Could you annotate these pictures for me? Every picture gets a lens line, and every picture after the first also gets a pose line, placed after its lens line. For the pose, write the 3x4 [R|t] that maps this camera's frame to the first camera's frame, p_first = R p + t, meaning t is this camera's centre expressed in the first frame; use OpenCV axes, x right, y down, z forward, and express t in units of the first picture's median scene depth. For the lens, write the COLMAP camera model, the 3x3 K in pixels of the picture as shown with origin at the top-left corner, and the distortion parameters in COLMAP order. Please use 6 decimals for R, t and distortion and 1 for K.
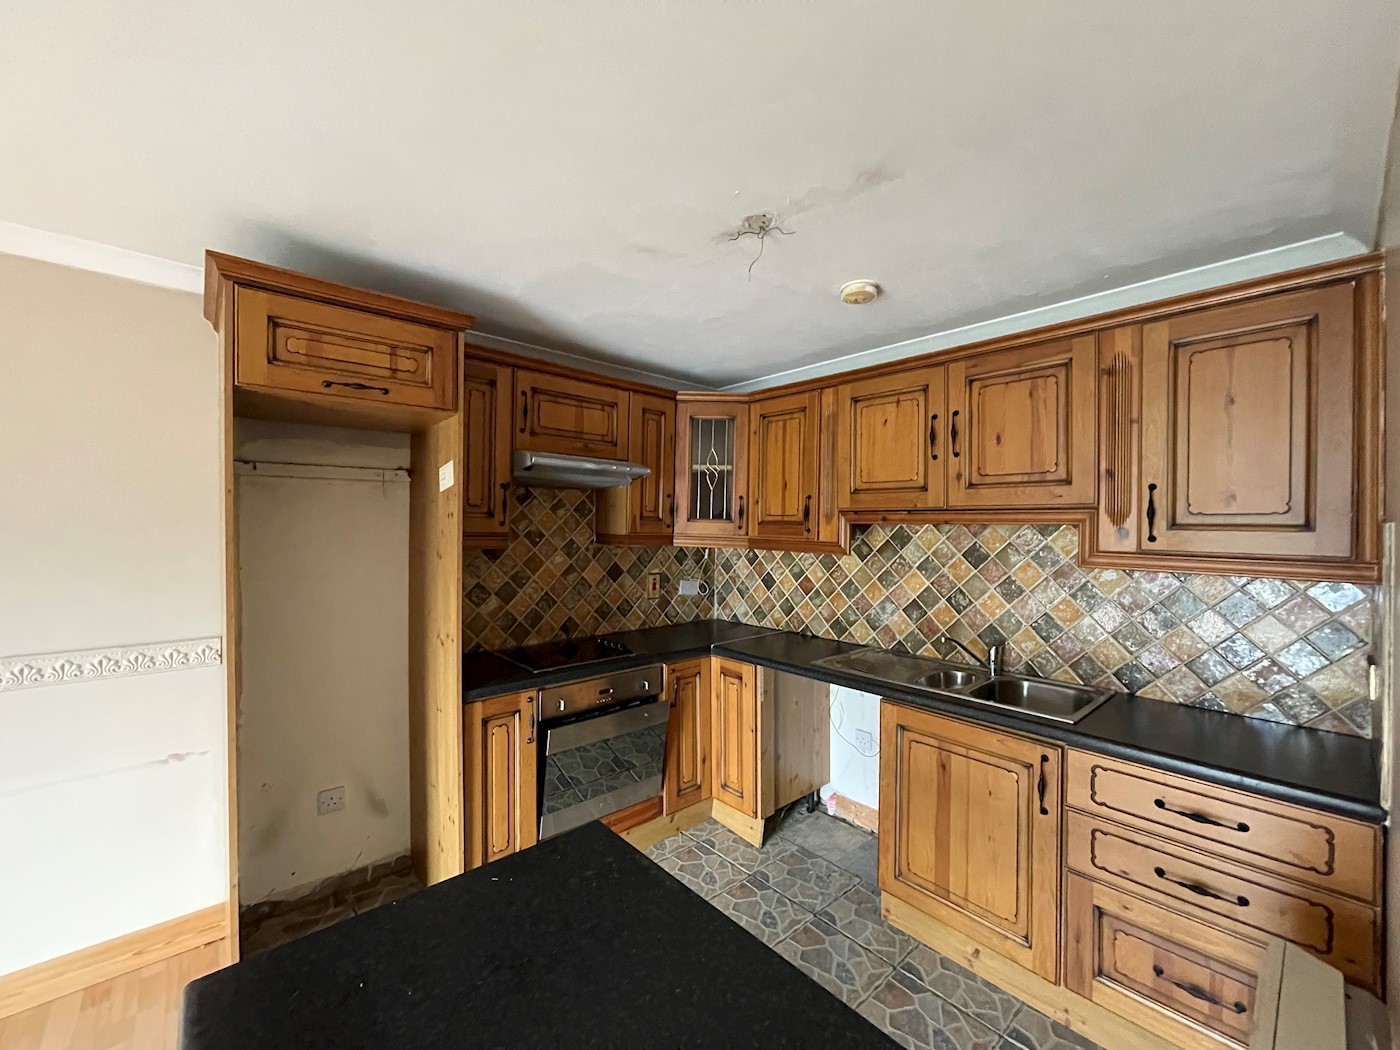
lens RADIAL K [[563.3, 0, 698.1], [0, 563.3, 525.1], [0, 0, 1]] dist [-0.001205, -0.000750]
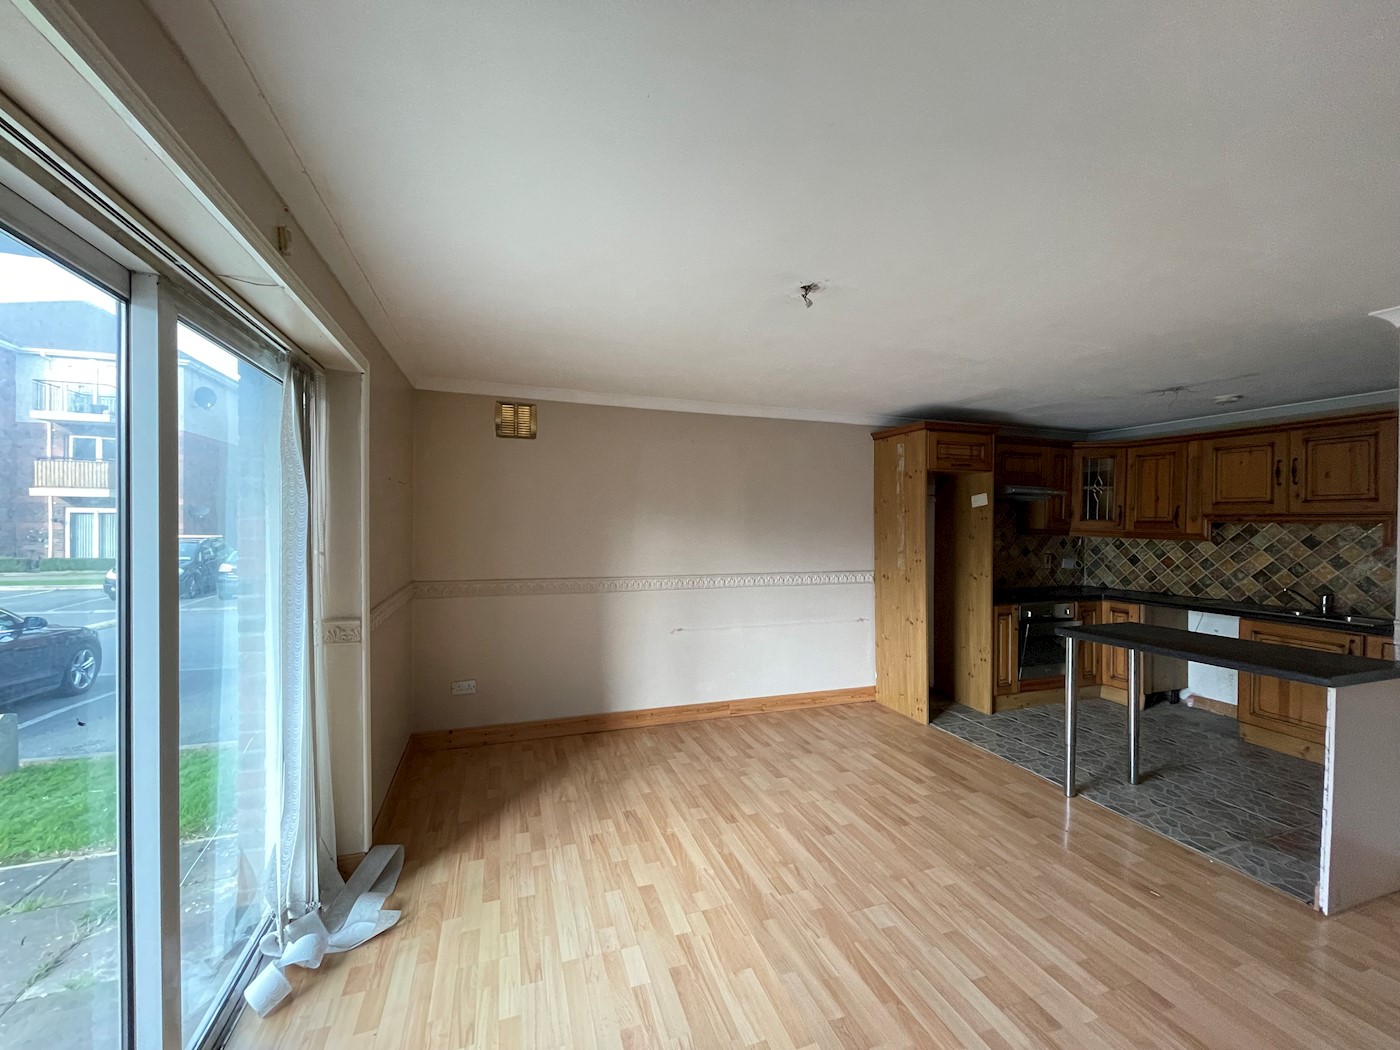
lens RADIAL K [[563.3, 0, 693.8], [0, 563.3, 525.6], [0, 0, 1]] dist [-0.001205, -0.000750]
pose [[0.921034, 0.002860, -0.389471, -0.496733], [-0.001127, 0.999988, 0.004678, 0.000785], [0.389480, -0.003870, 0.921027, -1.139217]]
